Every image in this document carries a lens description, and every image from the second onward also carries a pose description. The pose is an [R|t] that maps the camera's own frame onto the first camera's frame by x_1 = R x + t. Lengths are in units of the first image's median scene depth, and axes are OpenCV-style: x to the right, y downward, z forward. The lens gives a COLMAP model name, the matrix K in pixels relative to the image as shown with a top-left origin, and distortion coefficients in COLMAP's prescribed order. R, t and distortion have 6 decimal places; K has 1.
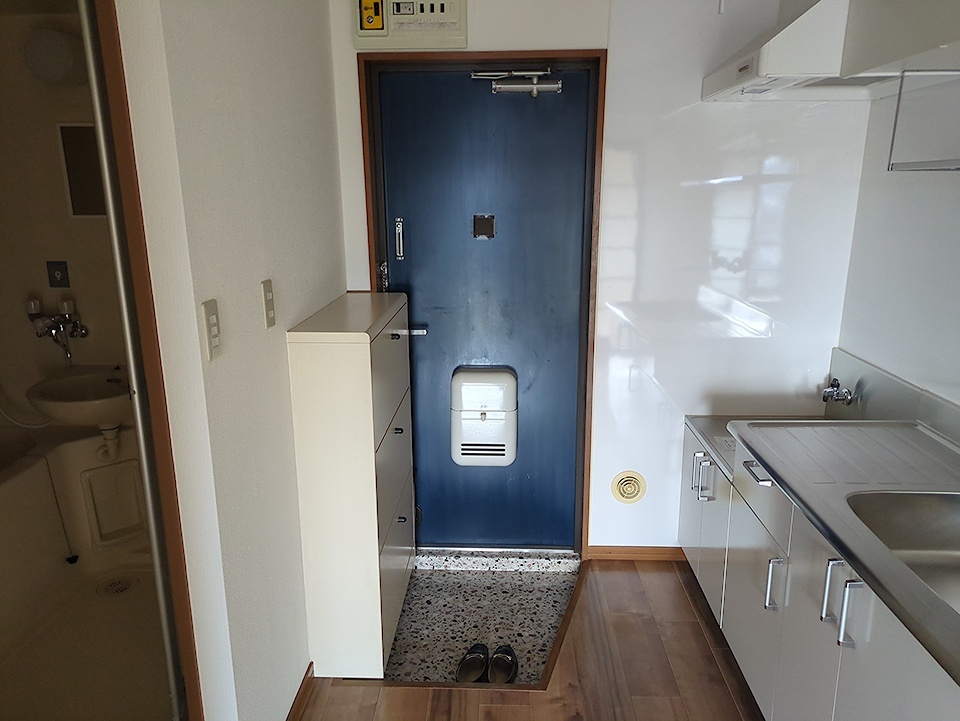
lens RADIAL K [[720.5, 0, 480.0], [0, 720.5, 360.5], [0, 0, 1]] dist [0.002047, -0.000680]
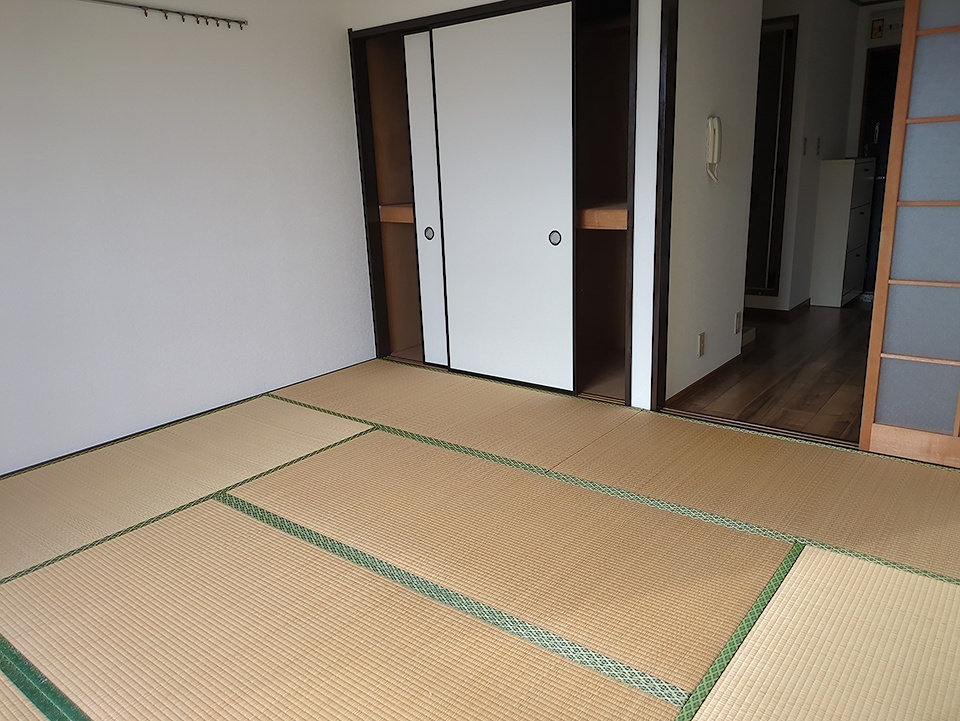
lens RADIAL K [[720.5, 0, 480.0], [0, 720.5, 360.5], [0, 0, 1]] dist [0.002047, -0.000680]
pose [[0.806229, 0.136169, -0.575719, 0.255582], [-0.113631, 0.990674, 0.075187, 0.459179], [0.580588, 0.004802, 0.814183, -1.386594]]
